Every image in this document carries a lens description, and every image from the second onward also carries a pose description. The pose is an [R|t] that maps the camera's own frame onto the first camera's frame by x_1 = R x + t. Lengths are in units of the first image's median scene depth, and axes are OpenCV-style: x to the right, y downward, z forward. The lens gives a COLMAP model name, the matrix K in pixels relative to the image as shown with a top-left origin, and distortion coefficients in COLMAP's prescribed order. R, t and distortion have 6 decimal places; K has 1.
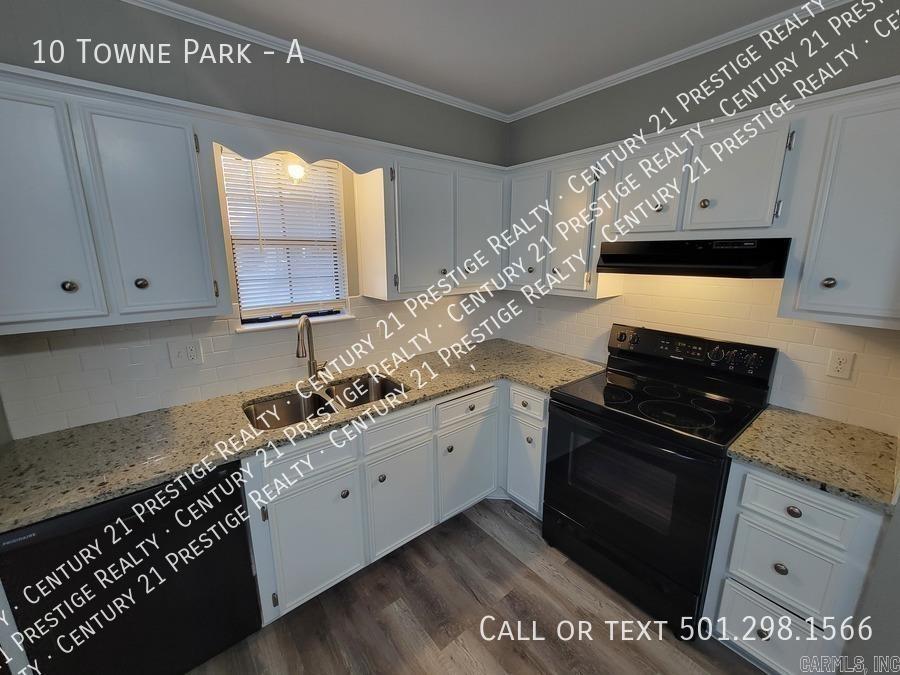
lens RADIAL K [[367.5, 0, 449.2], [0, 367.5, 334.7], [0, 0, 1]] dist [0.003183, -0.002752]
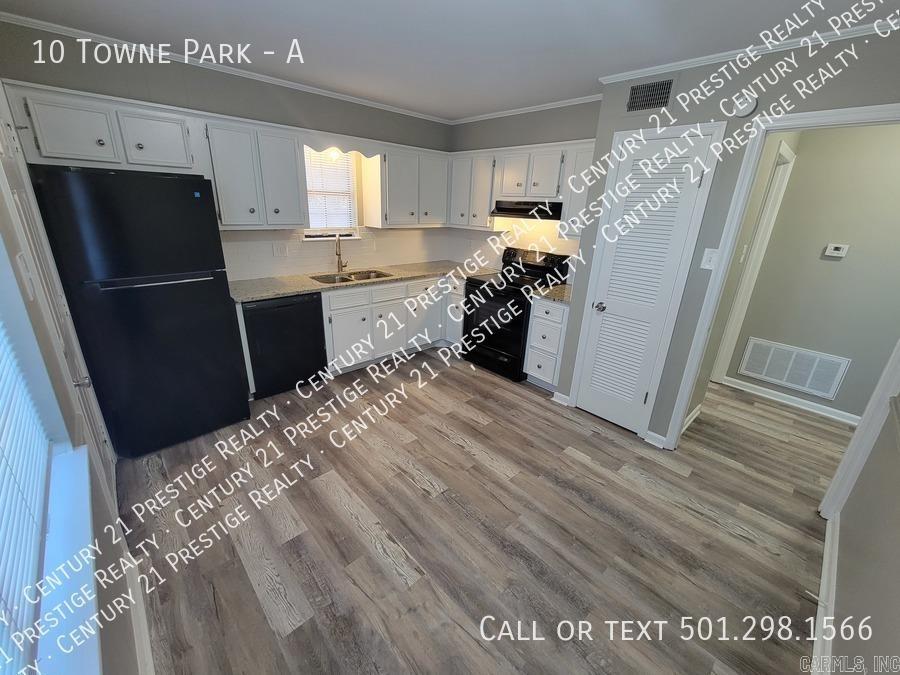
lens RADIAL K [[367.5, 0, 445.7], [0, 367.5, 330.1], [0, 0, 1]] dist [0.003183, -0.002752]
pose [[0.996577, 0.012748, 0.081686, 0.010264], [-0.021967, 0.993355, 0.112978, 0.209217], [-0.079703, -0.114386, 0.990234, -0.955922]]
